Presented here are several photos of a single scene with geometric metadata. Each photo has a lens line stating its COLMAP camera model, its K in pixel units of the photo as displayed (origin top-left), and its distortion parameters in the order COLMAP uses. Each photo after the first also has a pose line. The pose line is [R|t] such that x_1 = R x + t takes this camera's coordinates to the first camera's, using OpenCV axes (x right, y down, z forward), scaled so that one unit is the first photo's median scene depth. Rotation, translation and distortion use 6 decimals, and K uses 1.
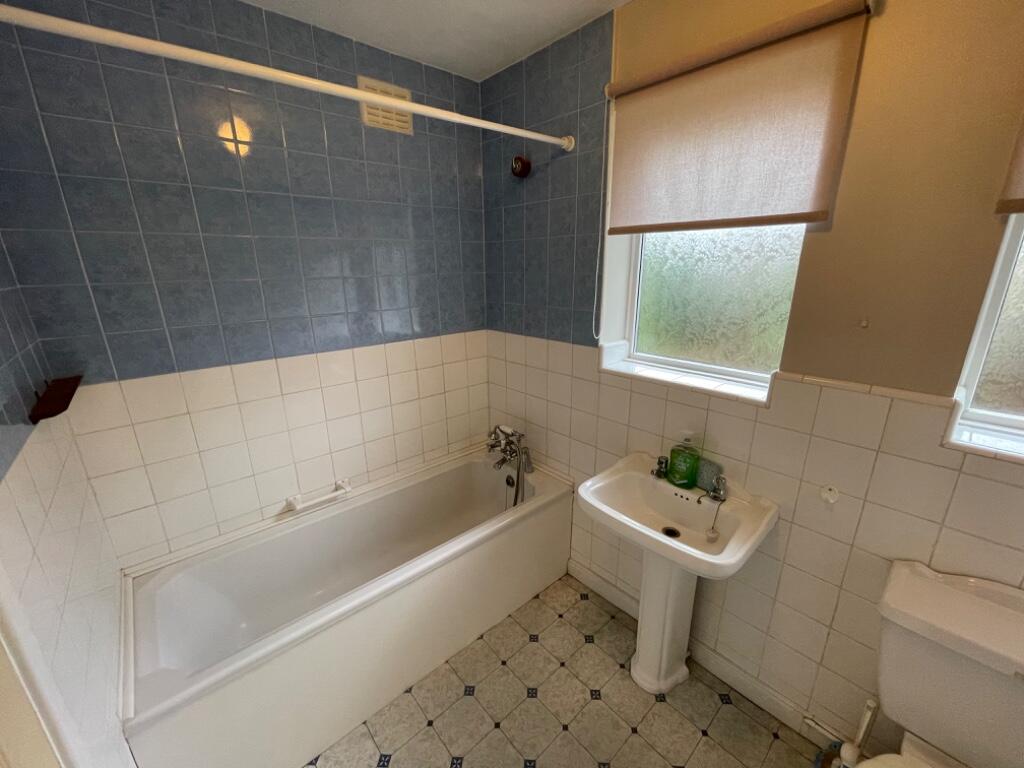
lens RADIAL K [[411.5, 0, 507.9], [0, 411.5, 388.2], [0, 0, 1]] dist [-0.001755, 0.000377]
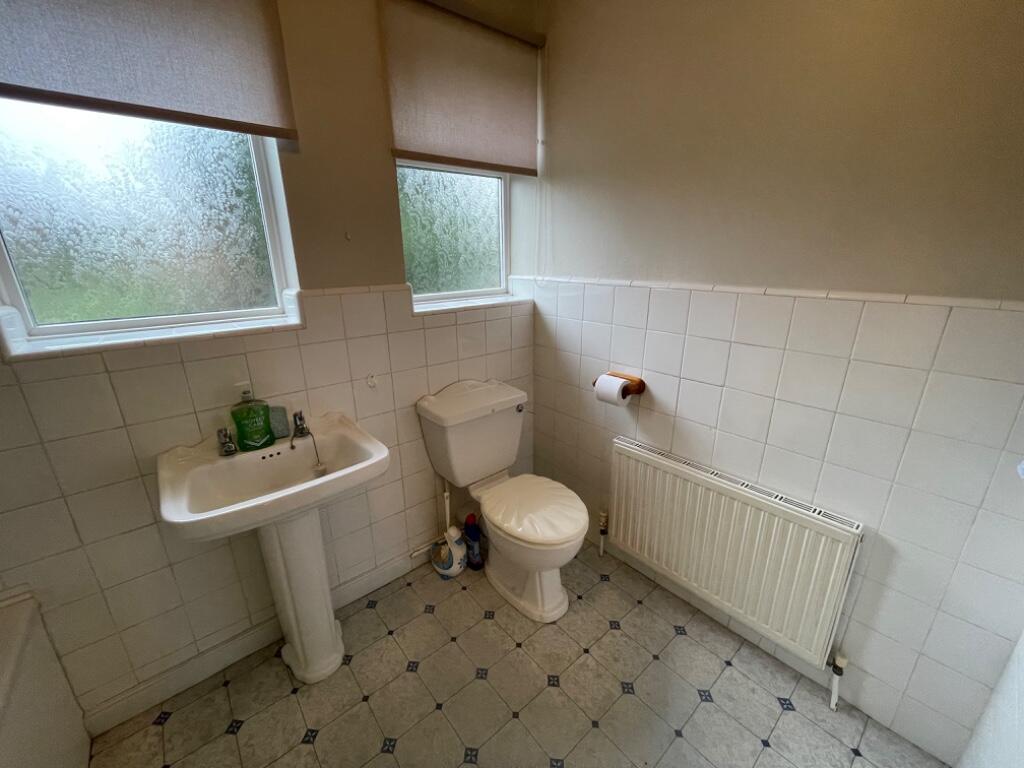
lens RADIAL K [[411.5, 0, 507.9], [0, 411.5, 388.2], [0, 0, 1]] dist [-0.001755, 0.000377]
pose [[0.021083, -0.299166, 0.953968, -0.344643], [0.300089, 0.912077, 0.279397, 0.044832], [-0.953678, 0.280385, 0.109006, 0.402748]]
